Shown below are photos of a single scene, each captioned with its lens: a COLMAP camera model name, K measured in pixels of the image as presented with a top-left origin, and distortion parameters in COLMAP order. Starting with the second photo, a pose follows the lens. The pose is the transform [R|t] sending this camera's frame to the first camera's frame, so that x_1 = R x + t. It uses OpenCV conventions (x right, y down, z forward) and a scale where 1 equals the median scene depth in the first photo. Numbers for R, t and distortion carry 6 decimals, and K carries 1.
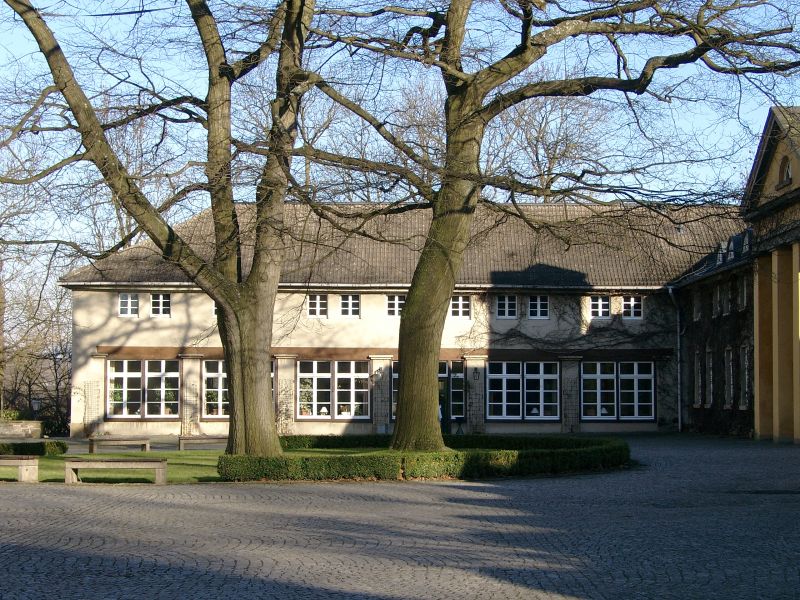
lens RADIAL K [[1599.0, 0, 401.8], [0, 1599.0, 305.1], [0, 0, 1]] dist [0.196628, 0.000000]
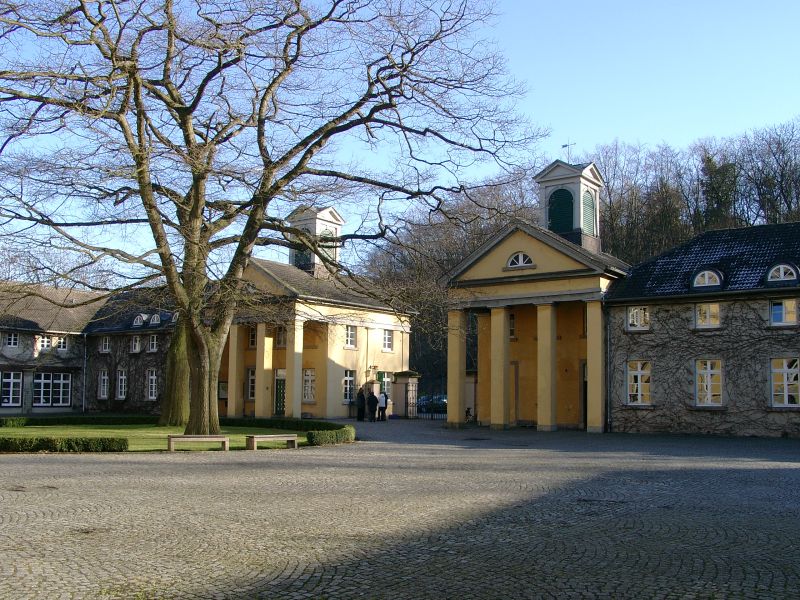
lens RADIAL K [[807.8, 0, 420.2], [0, 807.8, 315.0], [0, 0, 1]] dist [-0.132726, 0.000000]
pose [[0.578829, 0.079722, 0.811542, -0.343077], [-0.051455, 0.996797, -0.061221, 0.003004], [-0.813824, -0.006321, 0.581077, 0.161007]]
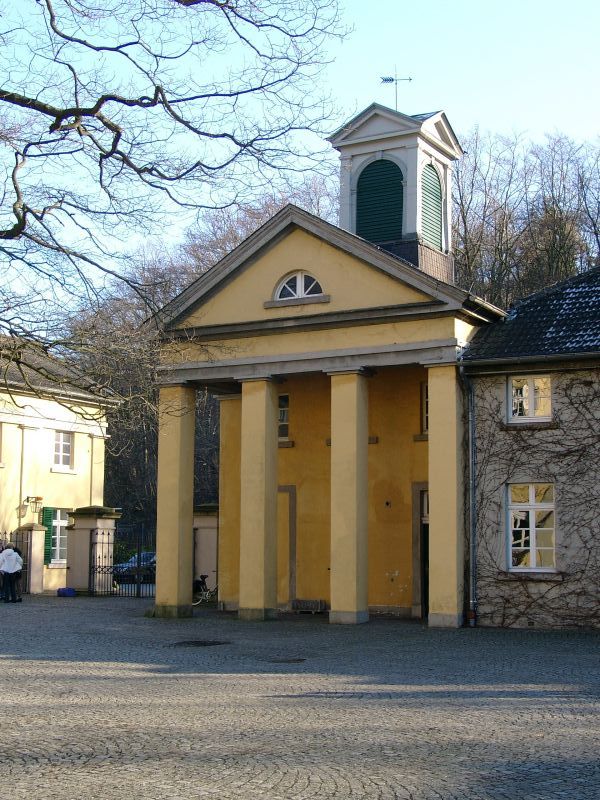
lens RADIAL K [[1242.7, 0, 279.9], [0, 1242.7, 405.1], [0, 0, 1]] dist [-0.004047, 0.000000]
pose [[0.503430, 0.098762, 0.858373, -0.223817], [-0.051944, 0.995108, -0.084030, 0.006694], [-0.862473, -0.002284, 0.506098, 0.214903]]
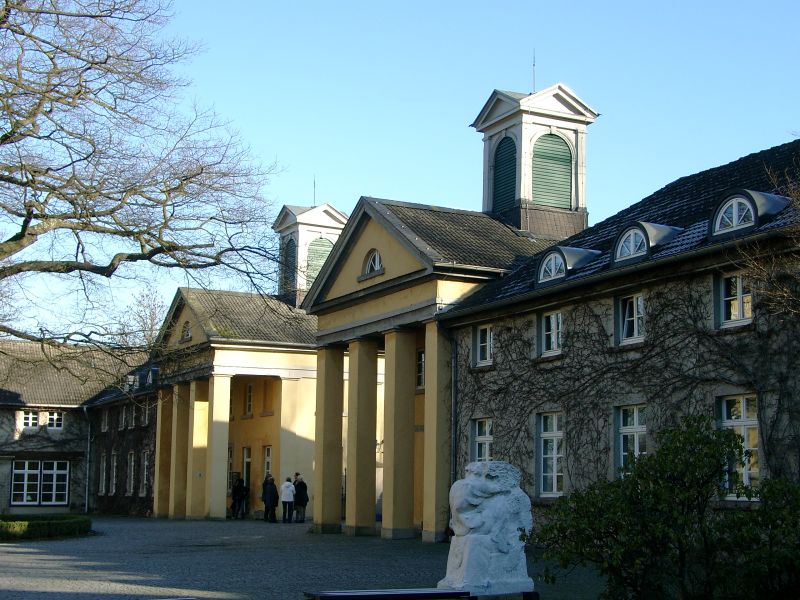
lens RADIAL K [[1242.7, 0, 428.2], [0, 1242.7, 319.2], [0, 0, 1]] dist [-0.004047, 0.000000]
pose [[0.887113, 0.065263, 0.456915, -0.060170], [-0.029293, 0.995918, -0.085377, -0.003267], [-0.460622, 0.062355, 0.885403, -0.069811]]
